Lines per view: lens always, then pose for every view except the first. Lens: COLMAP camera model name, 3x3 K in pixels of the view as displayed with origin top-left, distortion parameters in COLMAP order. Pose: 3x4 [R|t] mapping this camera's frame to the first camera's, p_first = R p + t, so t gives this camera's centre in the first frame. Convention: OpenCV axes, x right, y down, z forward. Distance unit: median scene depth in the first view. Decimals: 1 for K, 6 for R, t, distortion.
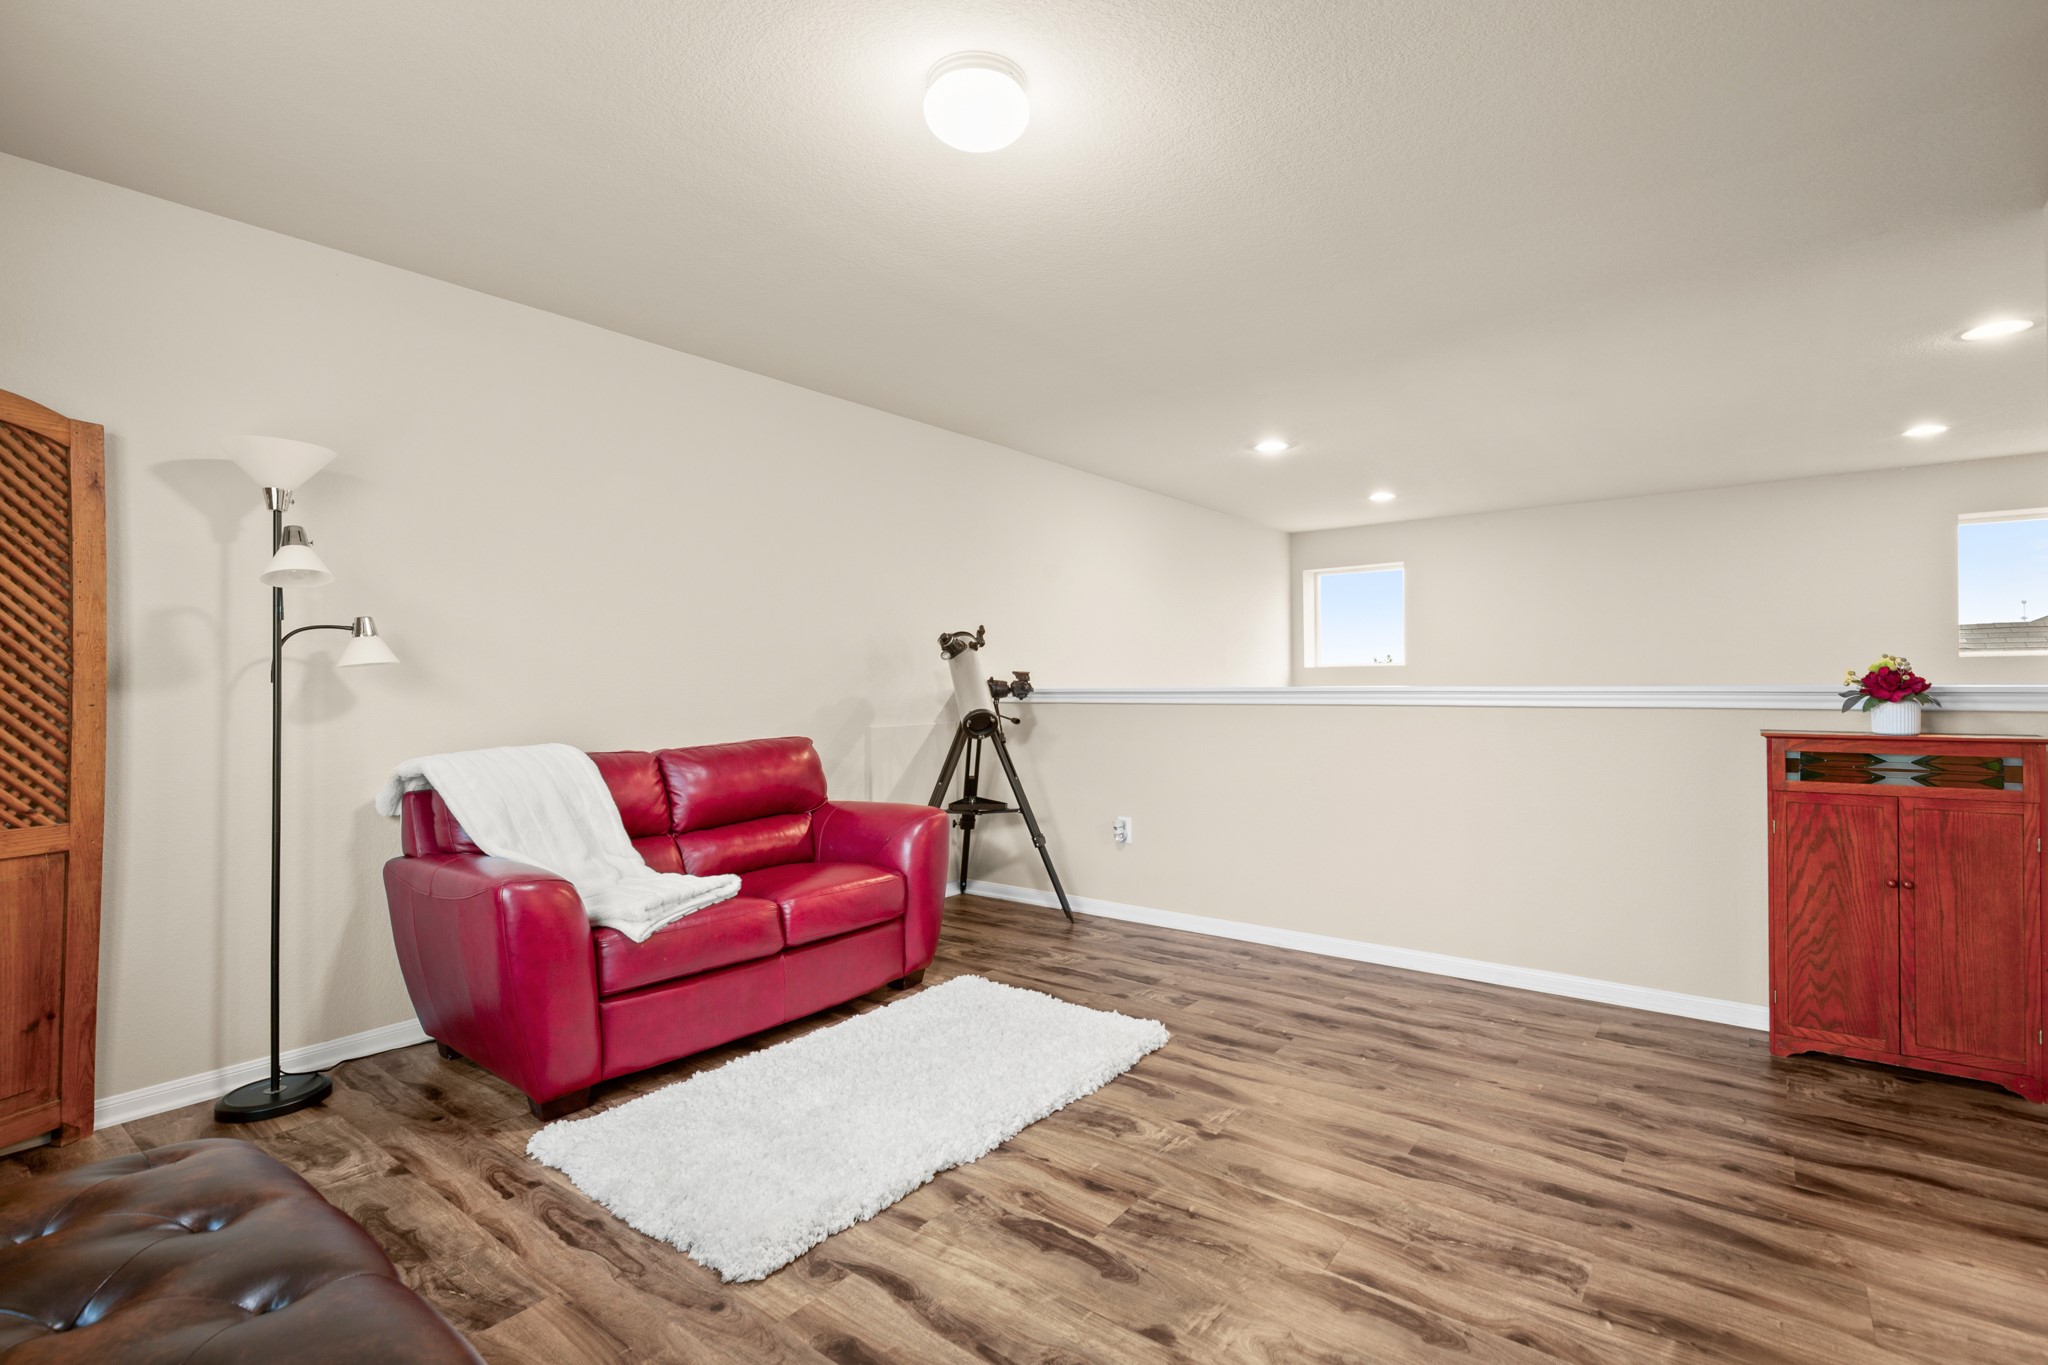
lens RADIAL K [[937.7, 0, 1044.1], [0, 937.7, 681.3], [0, 0, 1]] dist [0.004565, 0.000814]
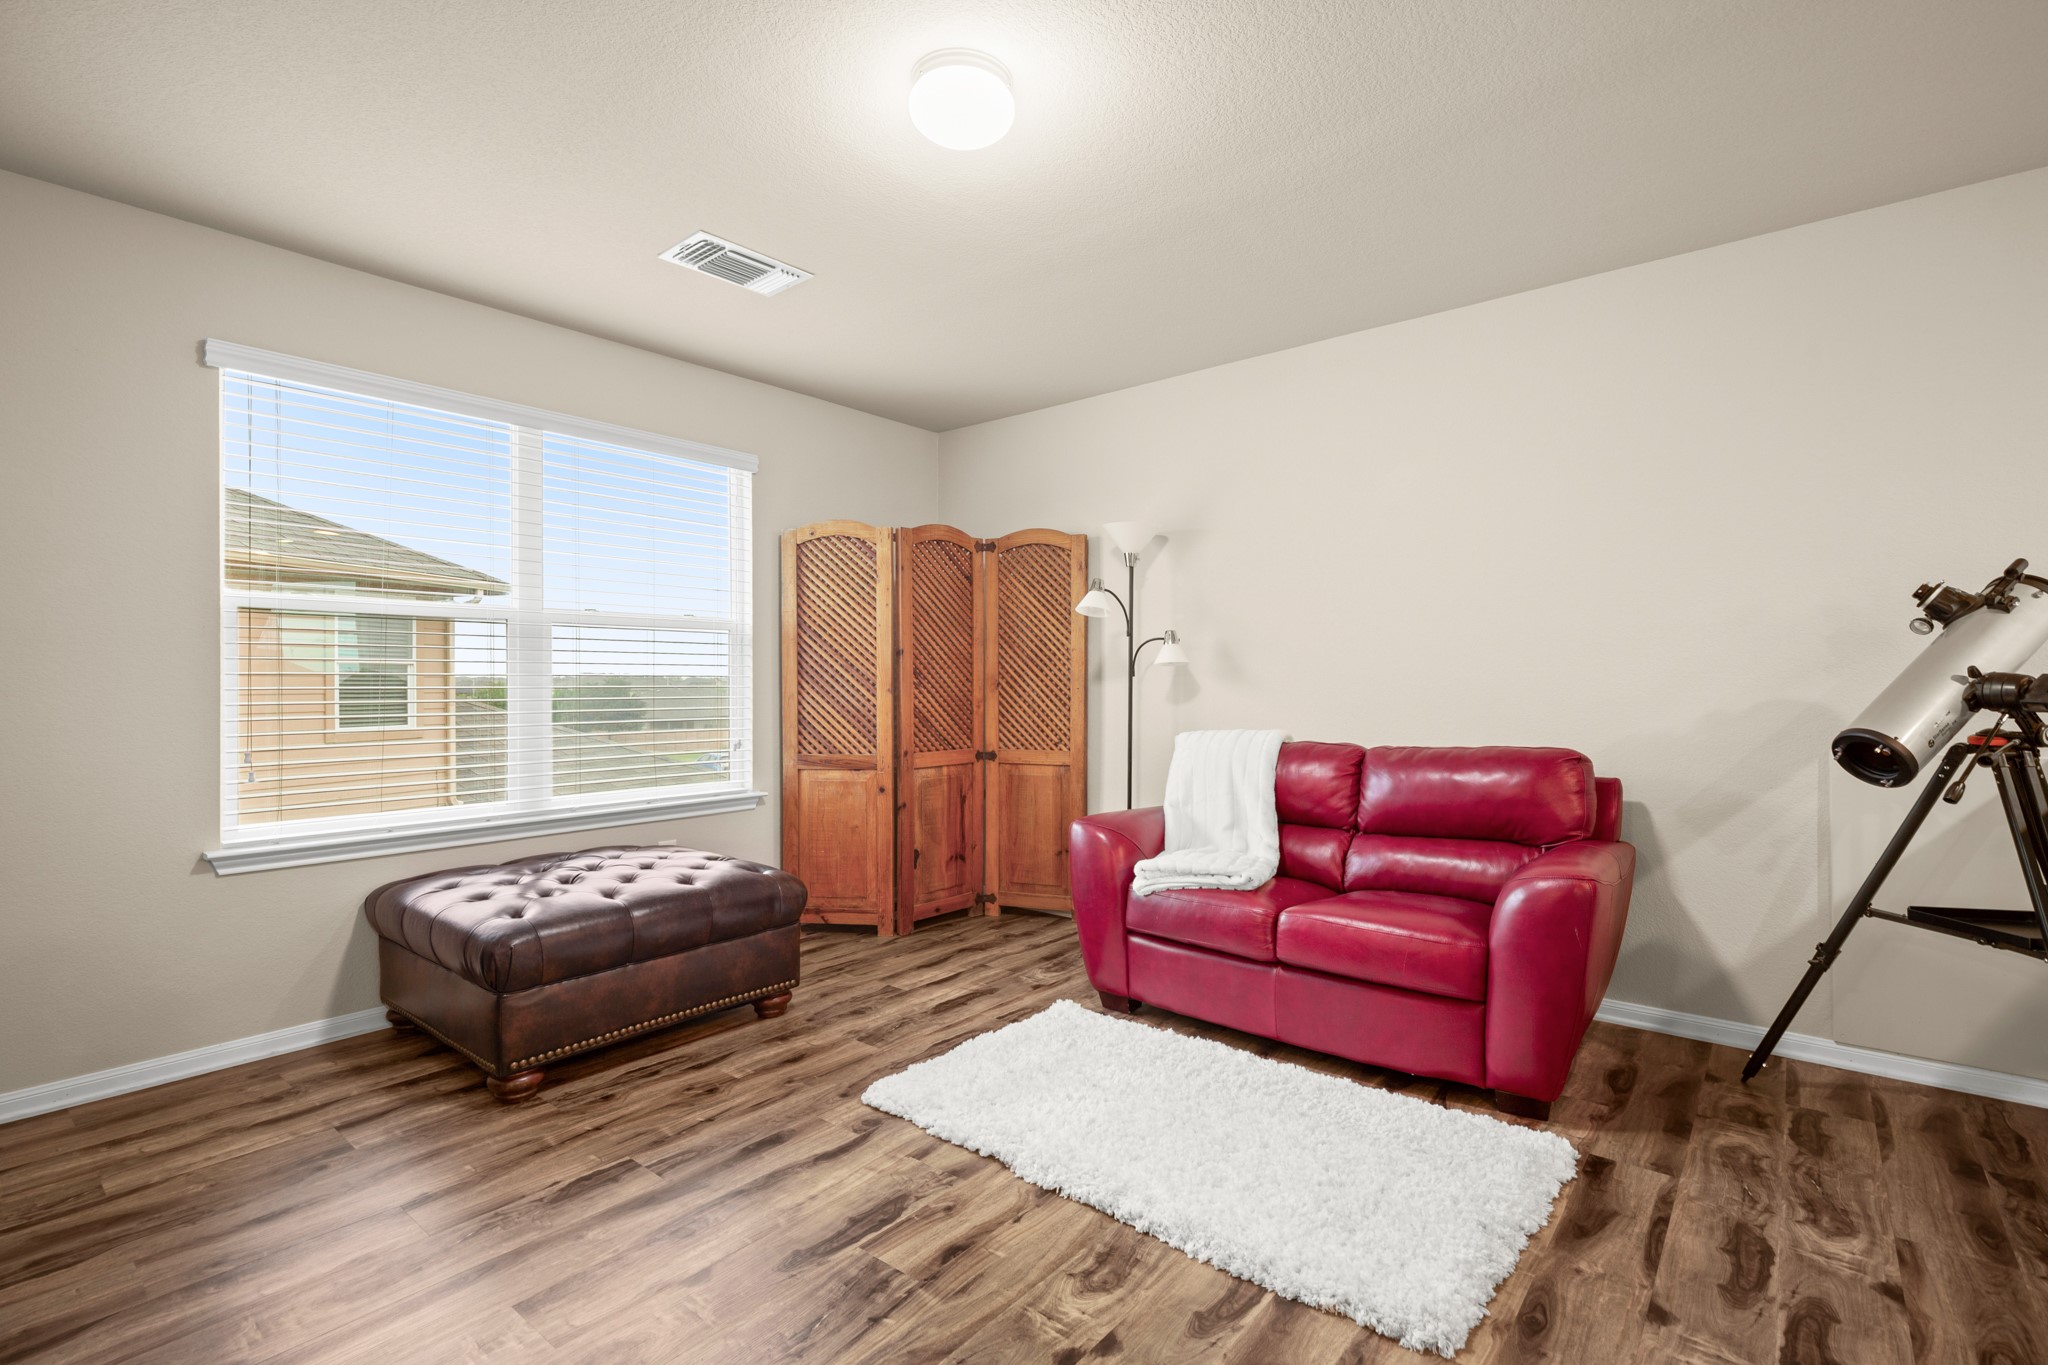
lens RADIAL K [[937.7, 0, 1044.3], [0, 937.7, 680.3], [0, 0, 1]] dist [0.004565, 0.000814]
pose [[-0.022510, 0.010021, -0.999696, 0.835523], [0.008191, 0.999918, 0.009839, -0.010092], [0.999713, -0.007967, -0.022590, 0.990708]]
